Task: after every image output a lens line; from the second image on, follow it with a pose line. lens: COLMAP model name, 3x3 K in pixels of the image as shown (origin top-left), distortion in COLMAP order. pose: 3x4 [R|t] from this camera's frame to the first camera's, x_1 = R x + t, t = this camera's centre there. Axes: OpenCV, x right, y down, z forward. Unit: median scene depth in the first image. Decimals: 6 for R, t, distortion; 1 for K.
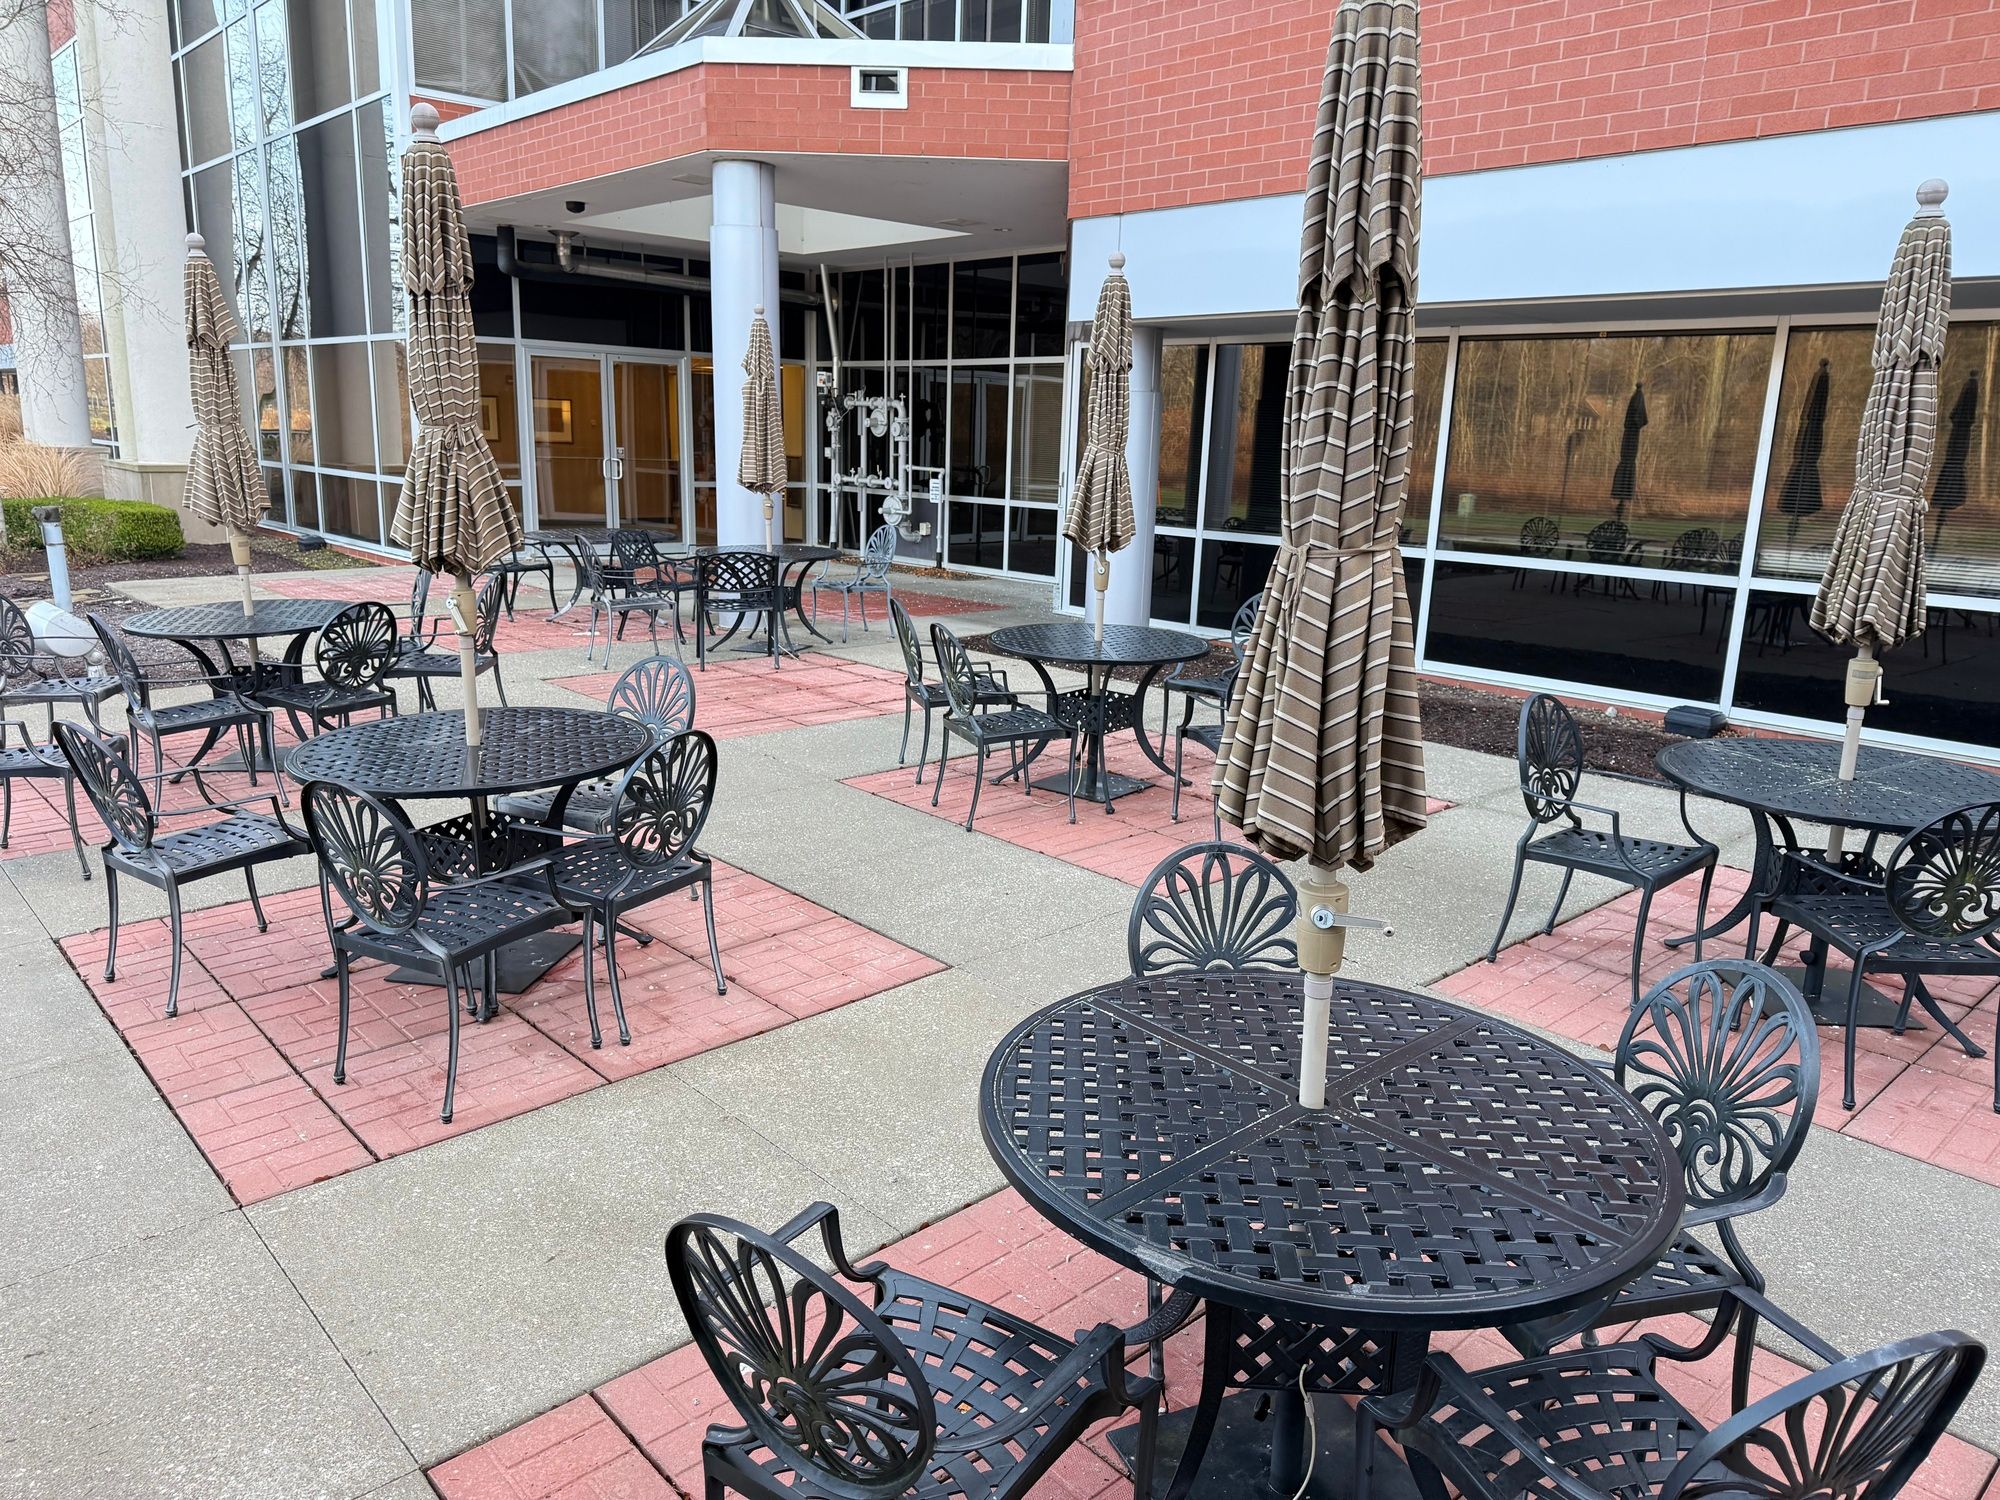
lens RADIAL K [[1383.1, 0, 1000.0], [0, 1383.1, 750.0], [0, 0, 1]] dist [0.067749, -0.115627]
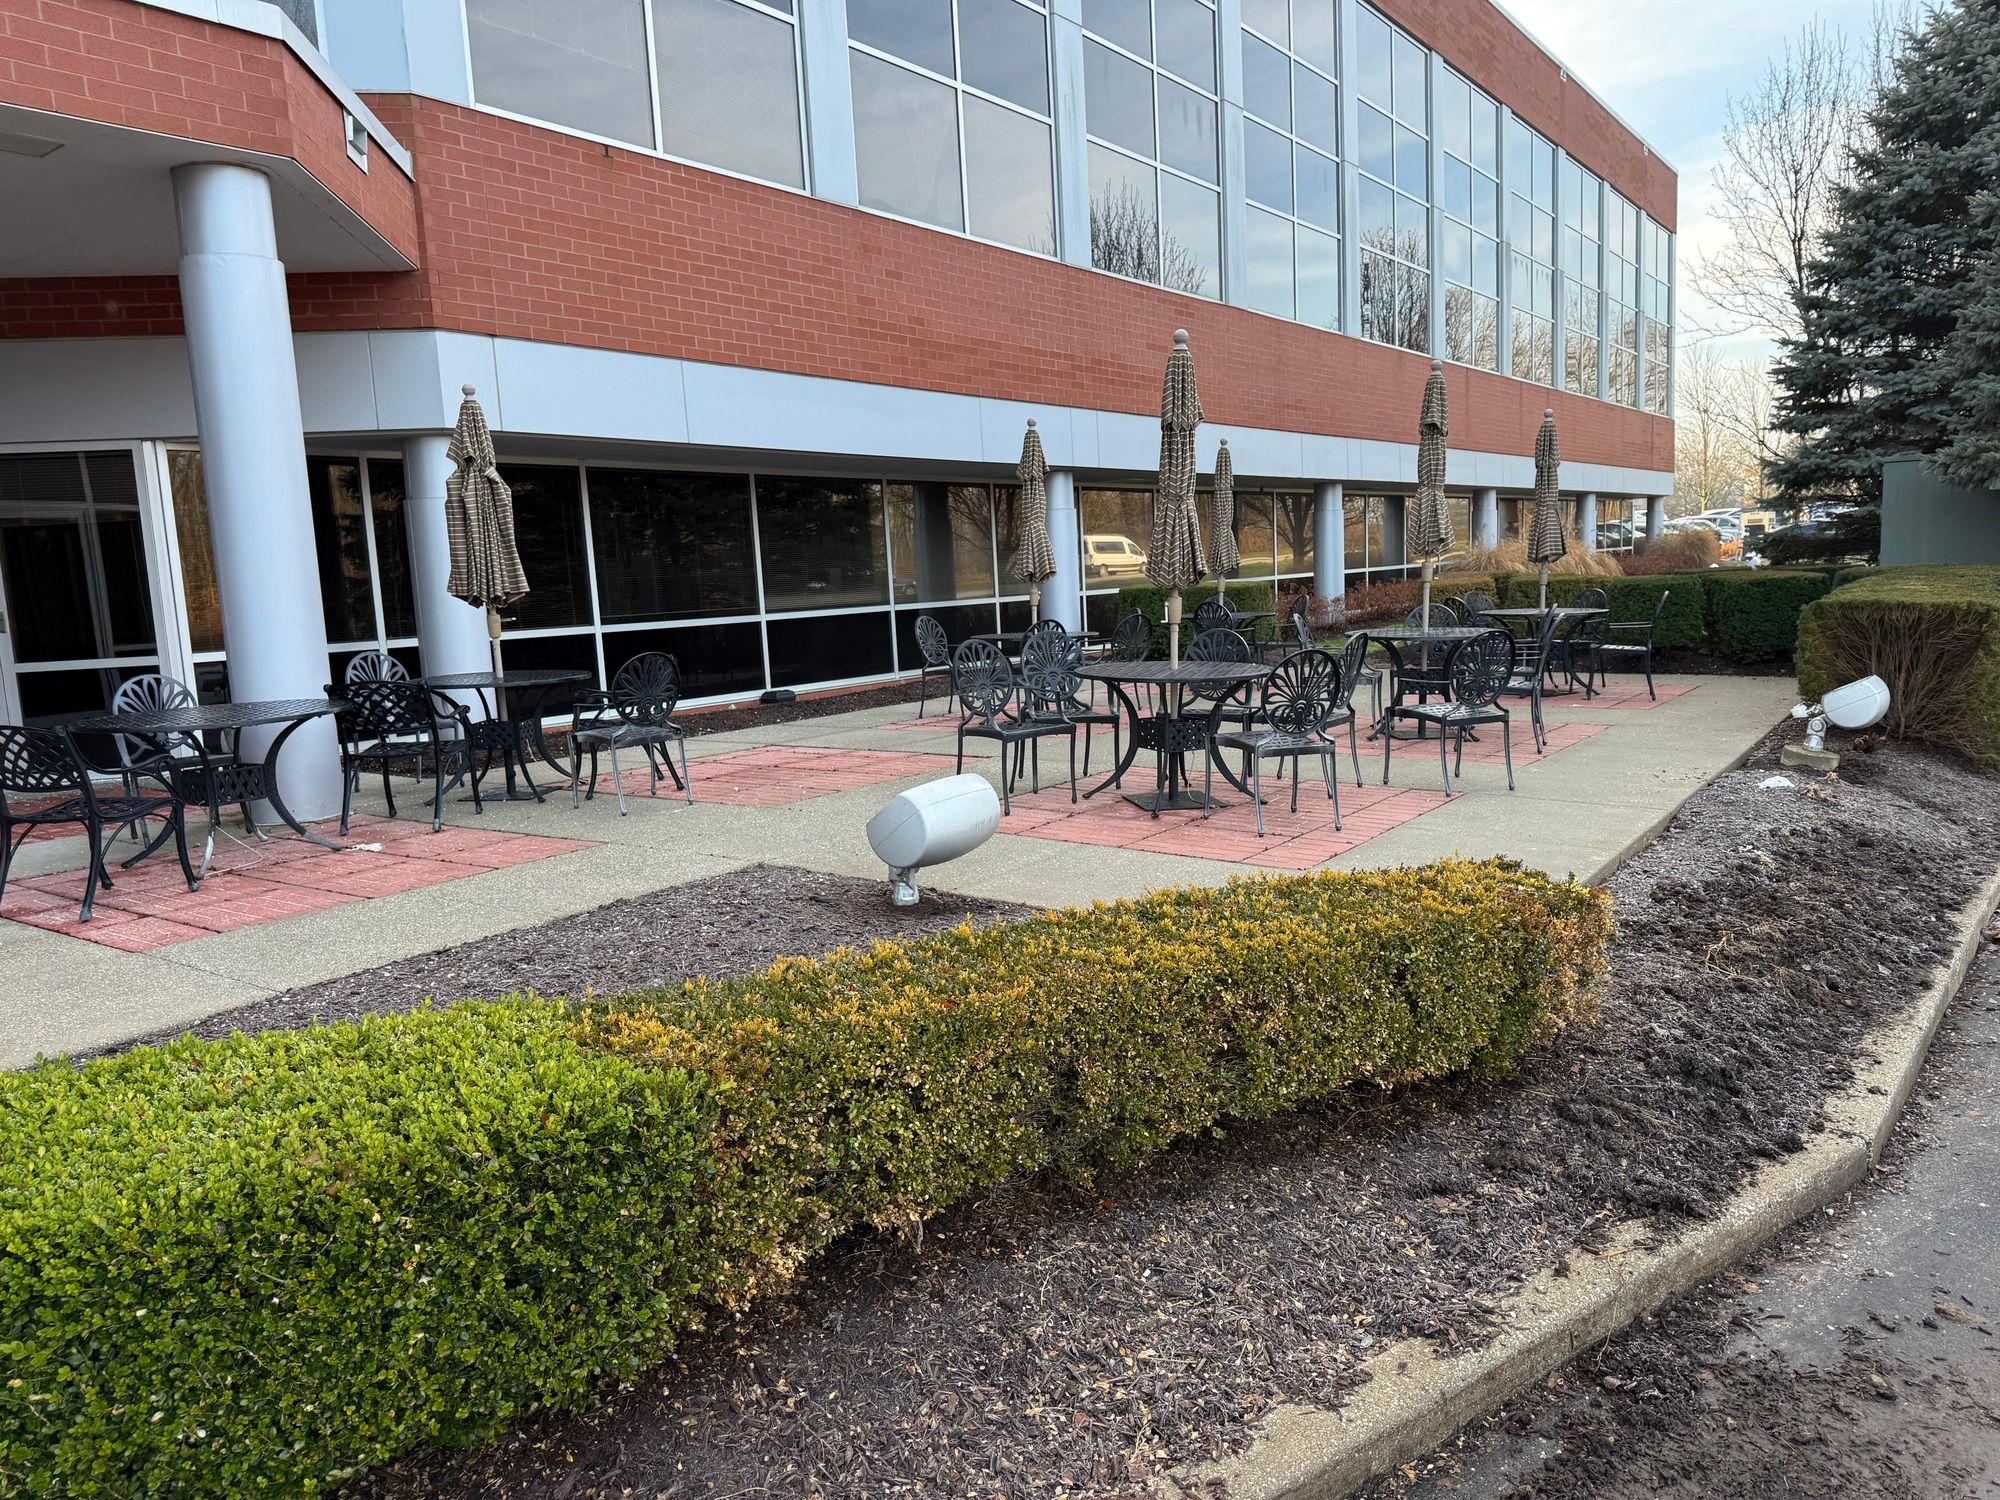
lens RADIAL K [[1383.1, 0, 1000.0], [0, 1383.1, 750.0], [0, 0, 1]] dist [0.067749, -0.115627]
pose [[-0.162013, -0.136972, 0.977236, -1.164865], [0.267408, 0.947171, 0.177090, -0.199177], [-0.949866, 0.290011, -0.116827, 0.960486]]
